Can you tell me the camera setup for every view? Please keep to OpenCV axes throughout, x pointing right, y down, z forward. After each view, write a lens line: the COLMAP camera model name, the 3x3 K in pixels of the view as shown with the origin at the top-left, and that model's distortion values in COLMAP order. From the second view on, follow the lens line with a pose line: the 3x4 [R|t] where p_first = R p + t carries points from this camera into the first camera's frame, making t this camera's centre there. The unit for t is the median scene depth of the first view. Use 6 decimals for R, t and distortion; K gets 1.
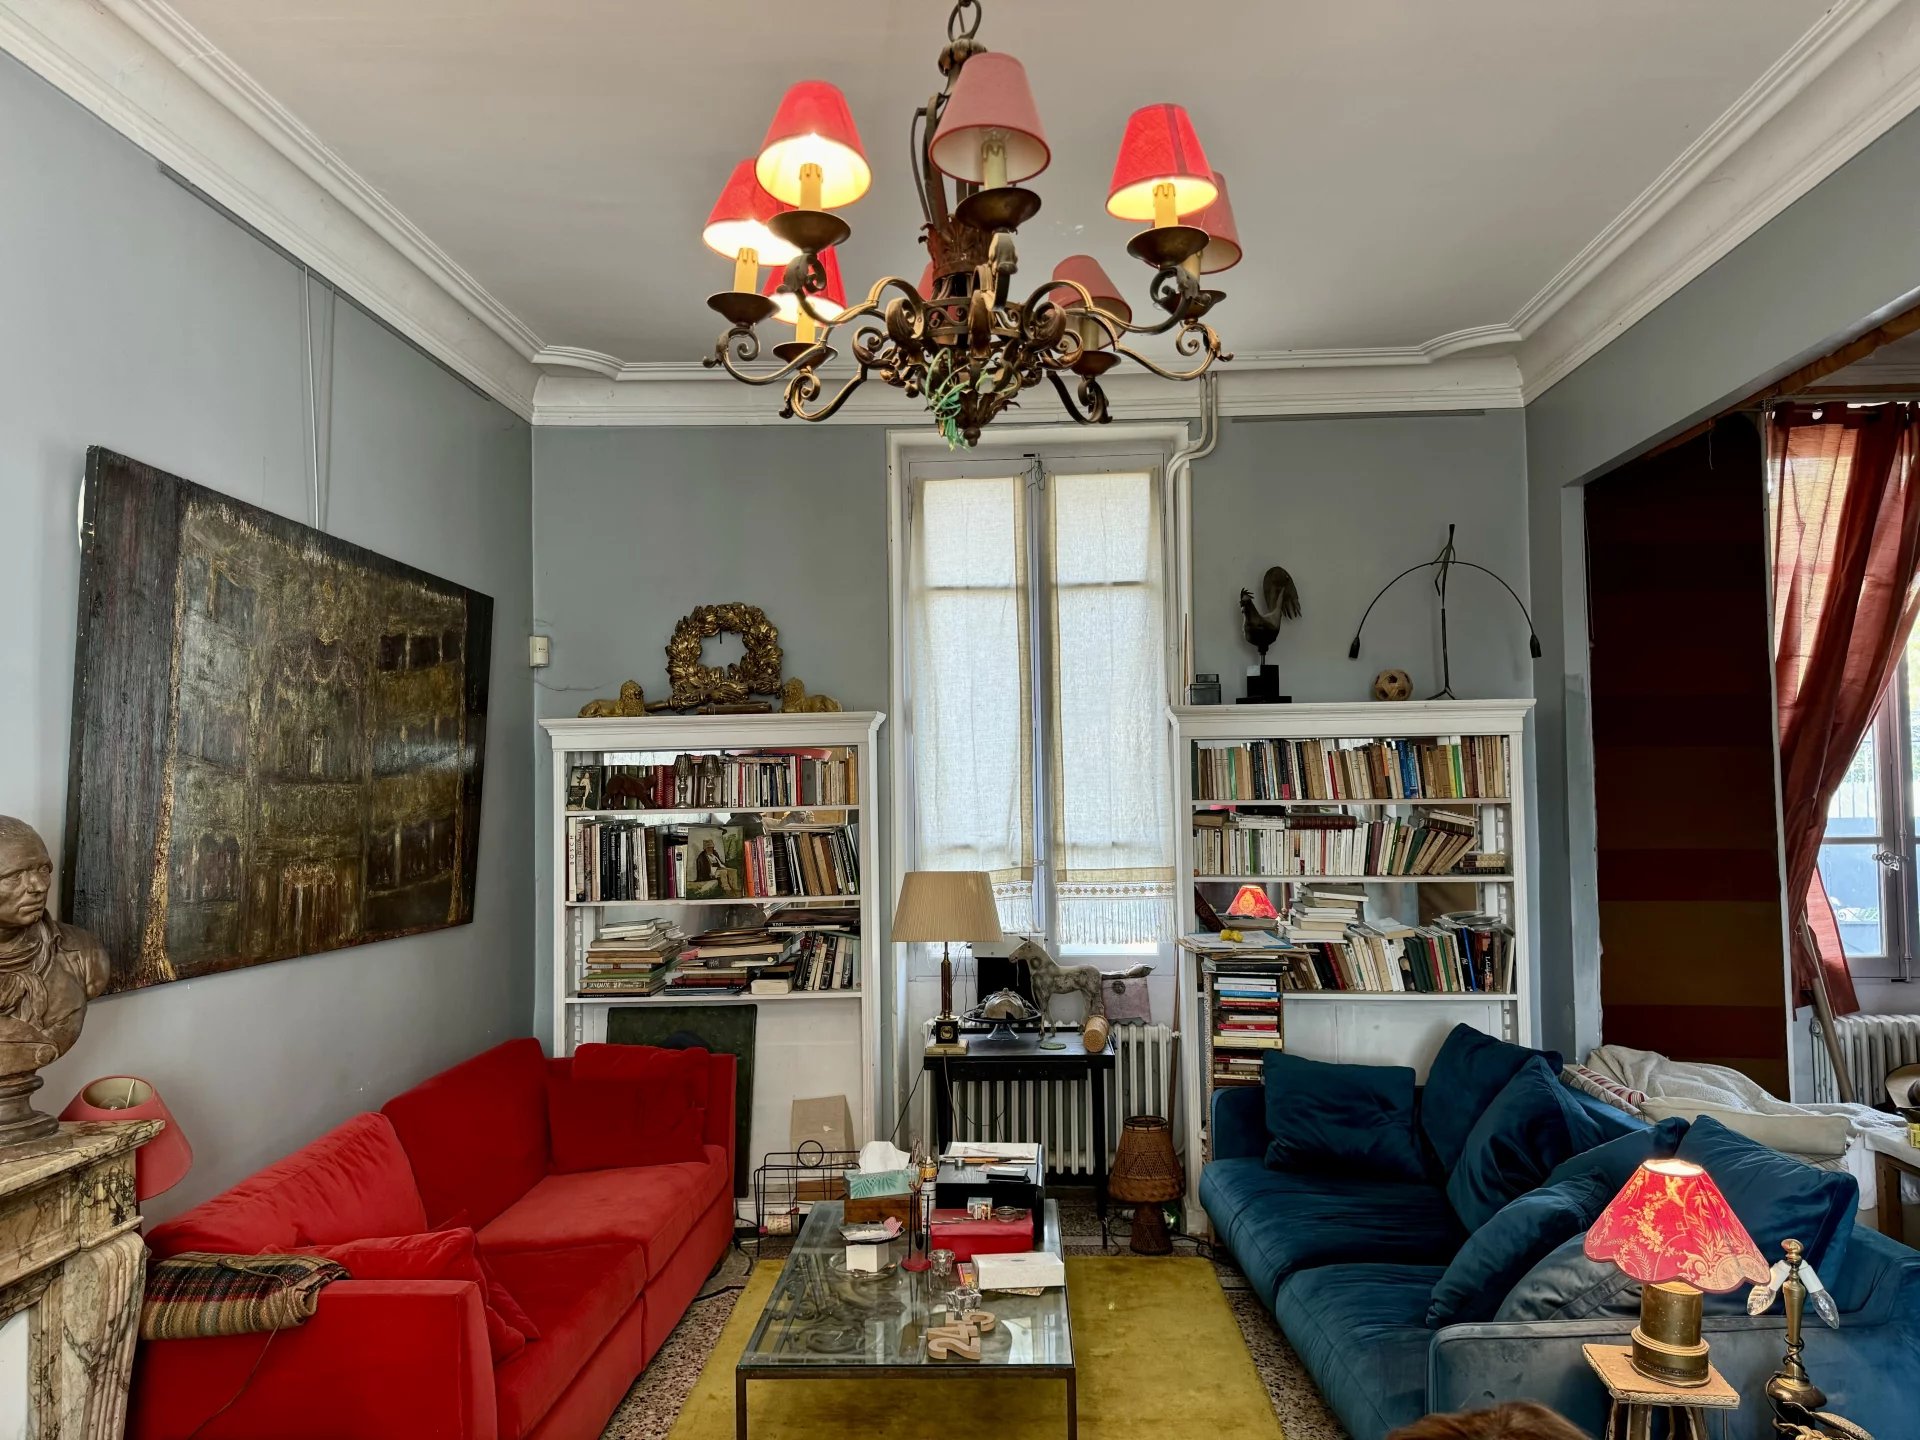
lens RADIAL K [[1340.4, 0, 961.6], [0, 1340.4, 716.2], [0, 0, 1]] dist [0.041975, -0.006114]
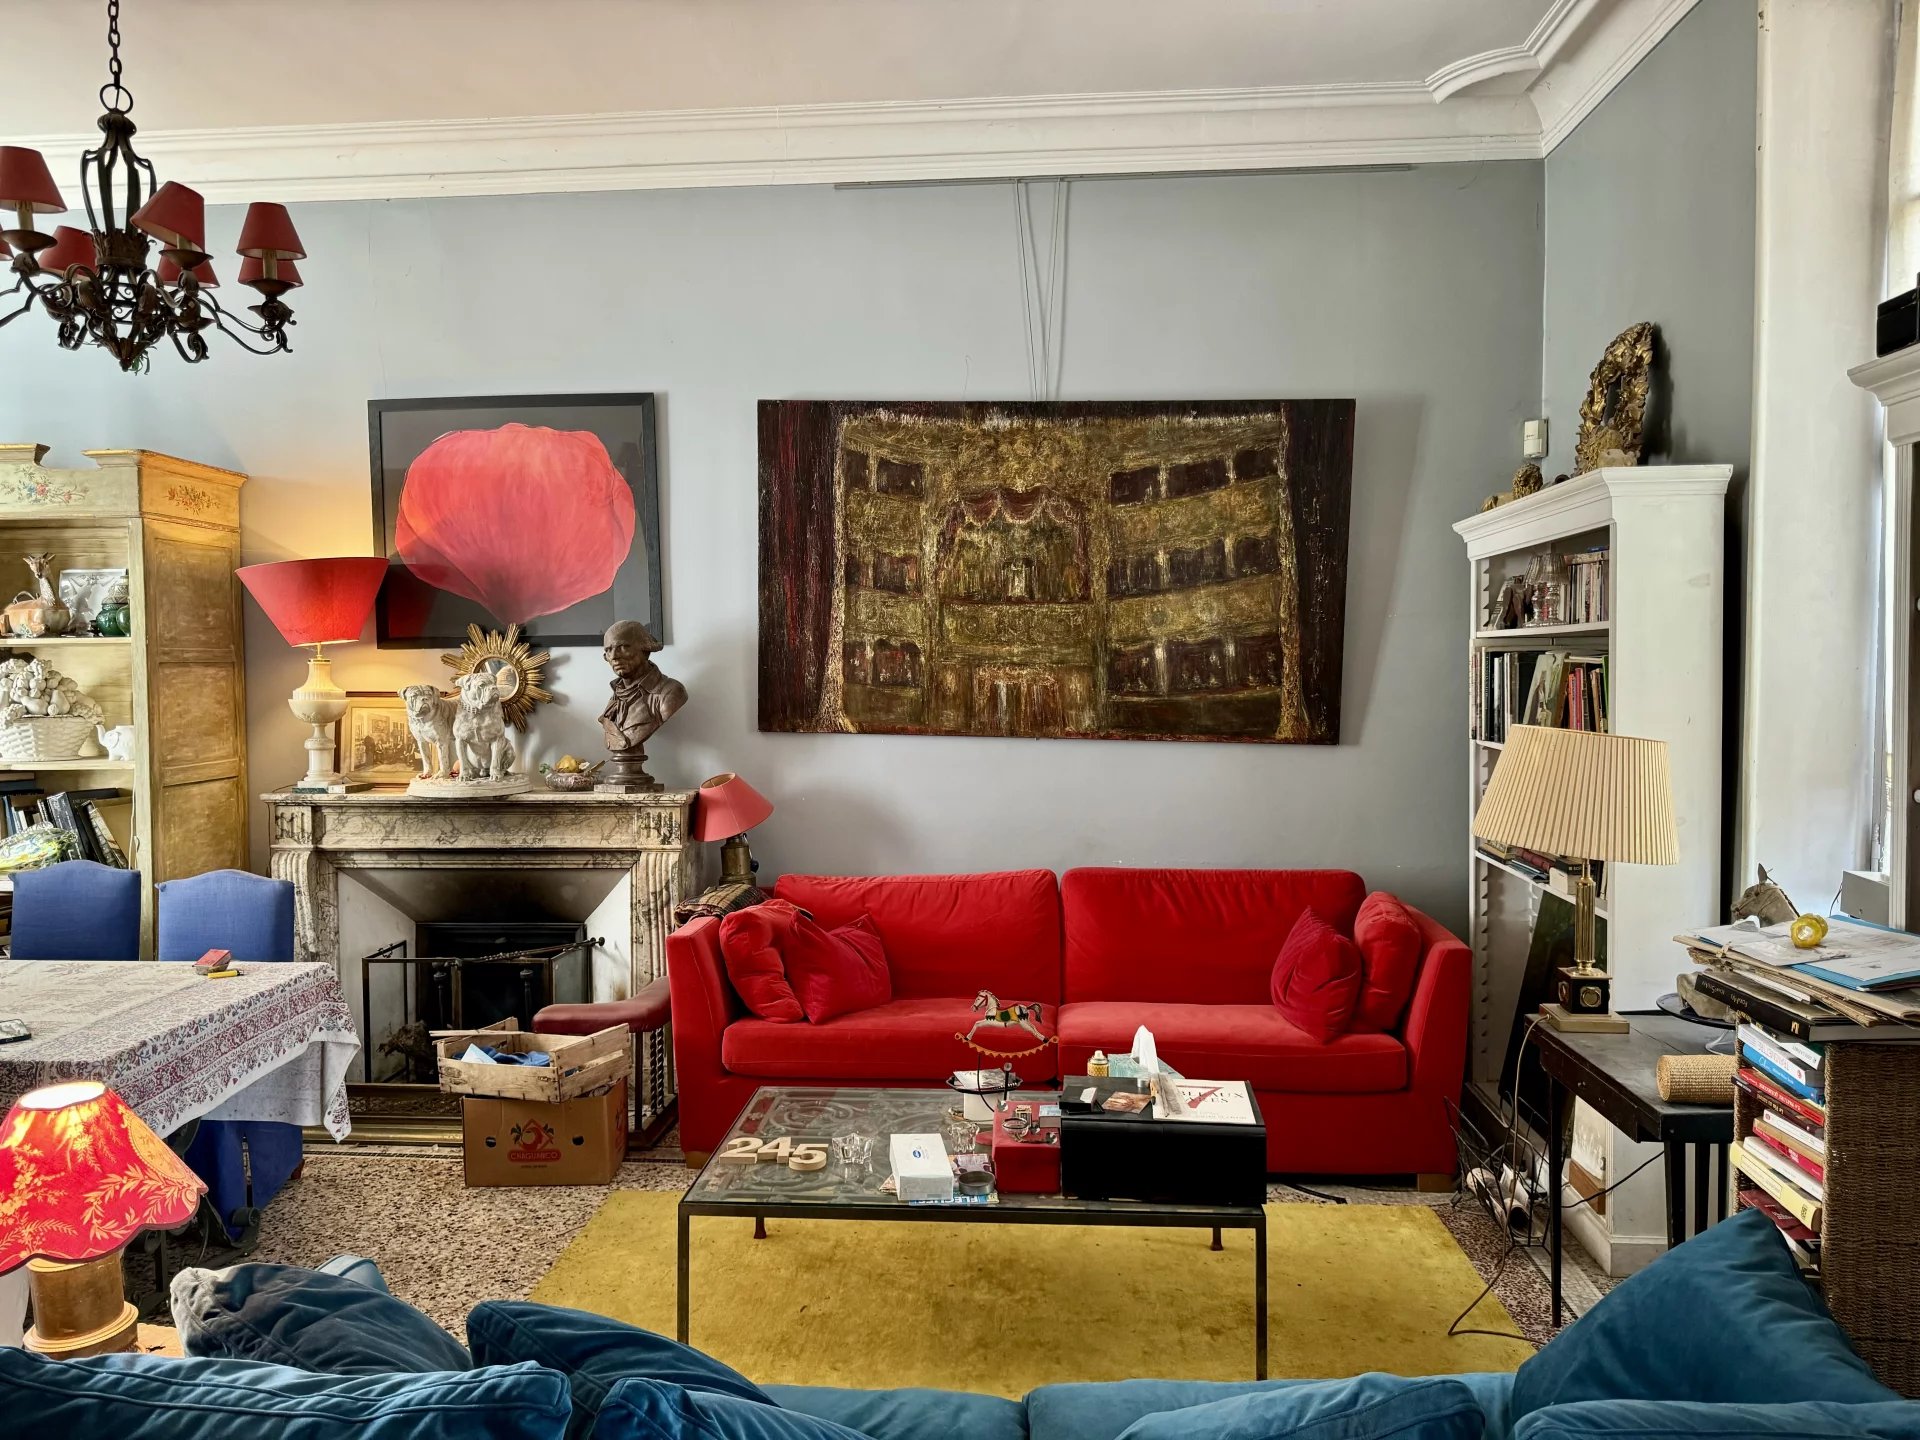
lens RADIAL K [[1340.4, 0, 958.7], [0, 1340.4, 716.4], [0, 0, 1]] dist [0.041975, -0.006114]
pose [[-0.018569, 0.062941, -0.997845, 0.836292], [0.054014, 0.996622, 0.061858, 0.079016], [0.998368, -0.052748, -0.021906, 1.032976]]
